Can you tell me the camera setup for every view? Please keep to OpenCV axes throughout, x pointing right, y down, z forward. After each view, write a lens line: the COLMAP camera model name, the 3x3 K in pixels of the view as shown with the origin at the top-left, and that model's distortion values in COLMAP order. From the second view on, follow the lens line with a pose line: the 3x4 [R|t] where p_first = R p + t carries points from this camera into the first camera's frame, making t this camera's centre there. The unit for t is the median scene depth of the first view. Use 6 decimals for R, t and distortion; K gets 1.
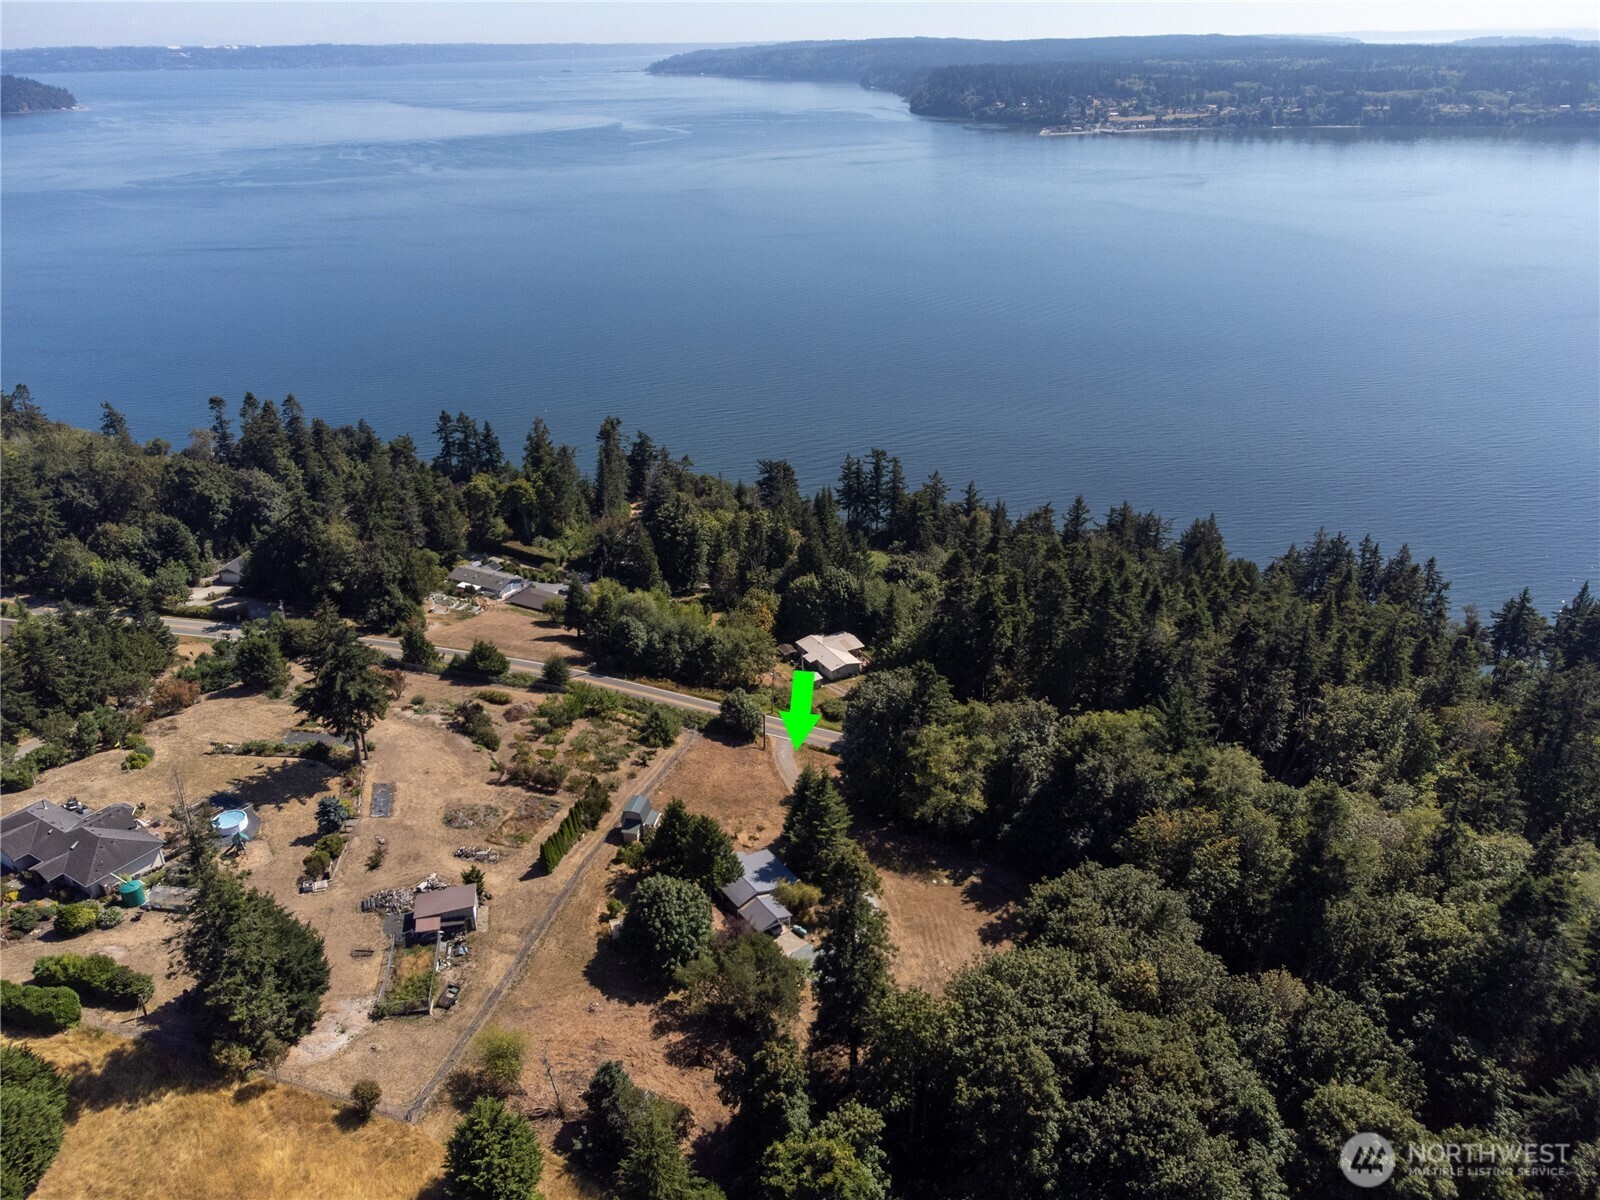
lens RADIAL K [[1201.4, 0, 787.2], [0, 1201.4, 595.7], [0, 0, 1]] dist [0.011153, 0.014174]
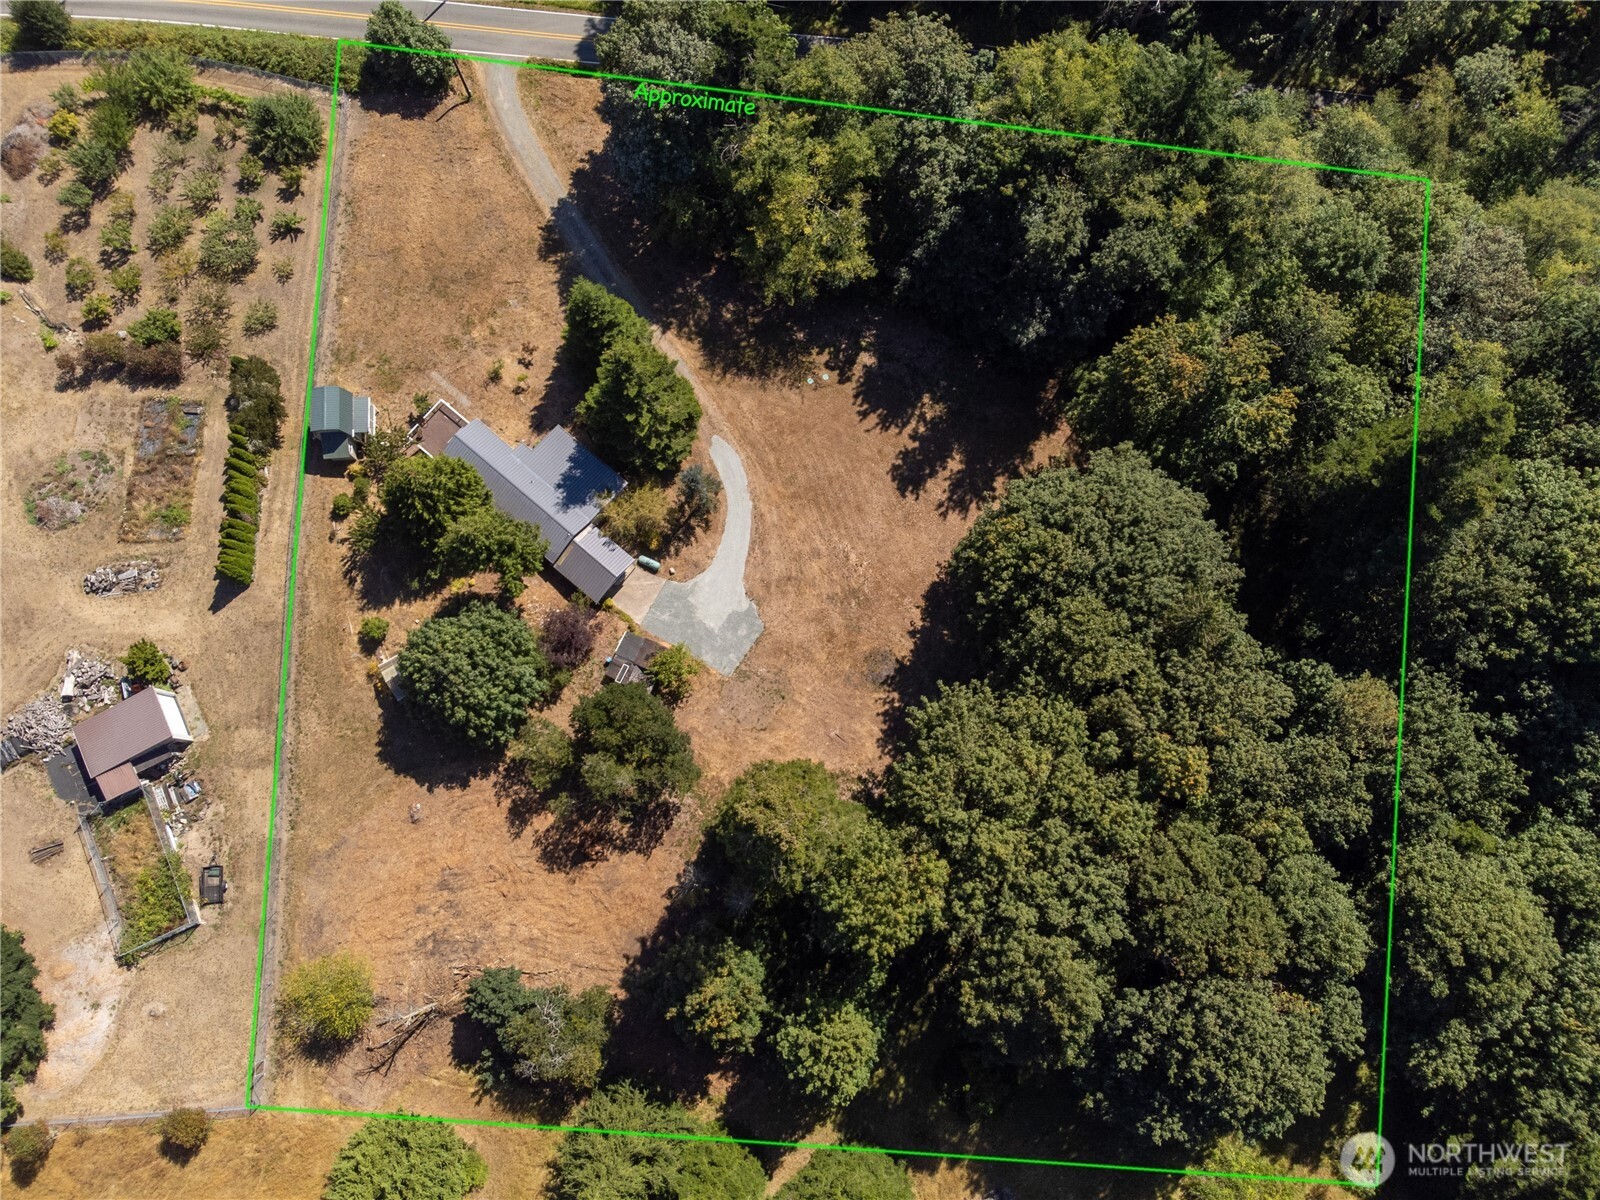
lens RADIAL K [[1227.7, 0, 800.0], [0, 1227.7, 600.0], [0, 0, 1]] dist [0.002100, 0.028487]
pose [[0.960070, -0.274989, 0.051450, 0.028812], [0.124207, 0.583765, 0.802366, -0.148671], [-0.250677, -0.763937, 0.594611, 0.302653]]
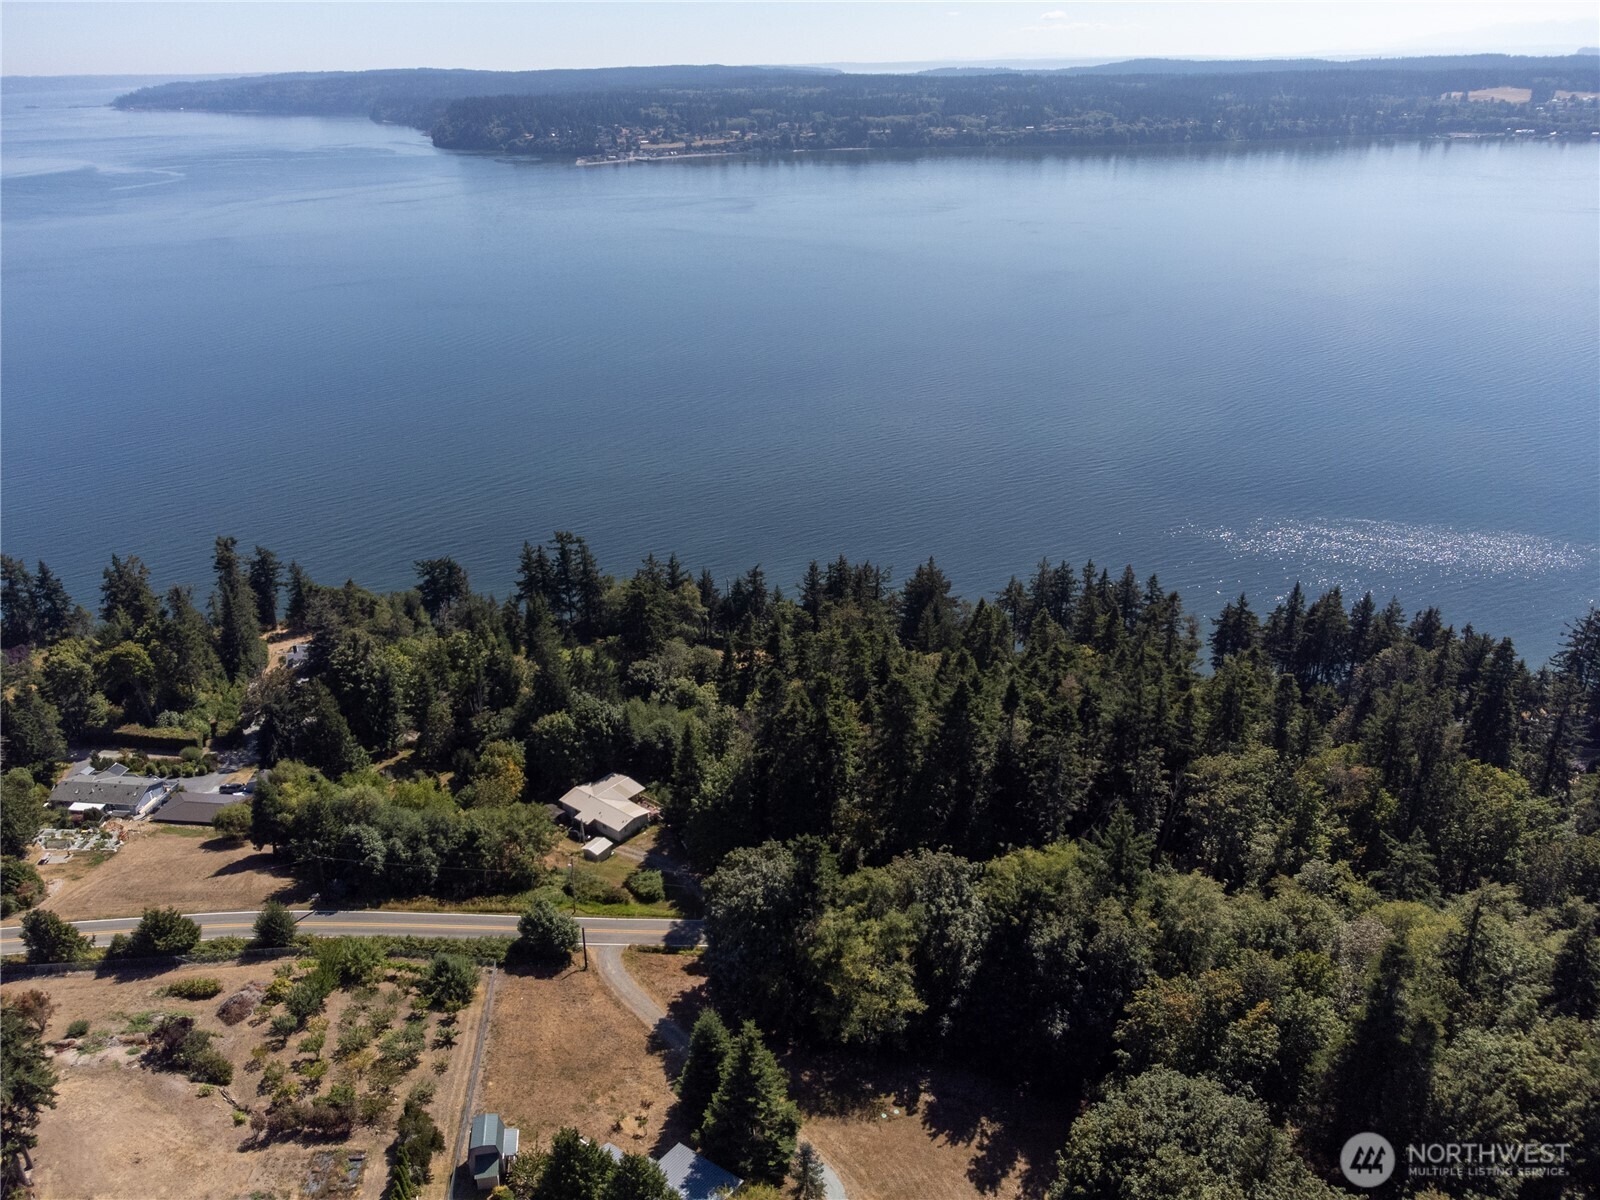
lens RADIAL K [[1207.7, 0, 796.3], [0, 1207.7, 608.6], [0, 0, 1]] dist [-0.011036, 0.024934]
pose [[0.929720, -0.156405, 0.333405, -0.088433], [0.160462, 0.986920, 0.015519, -0.070233], [-0.331471, 0.039070, 0.942656, 0.153836]]
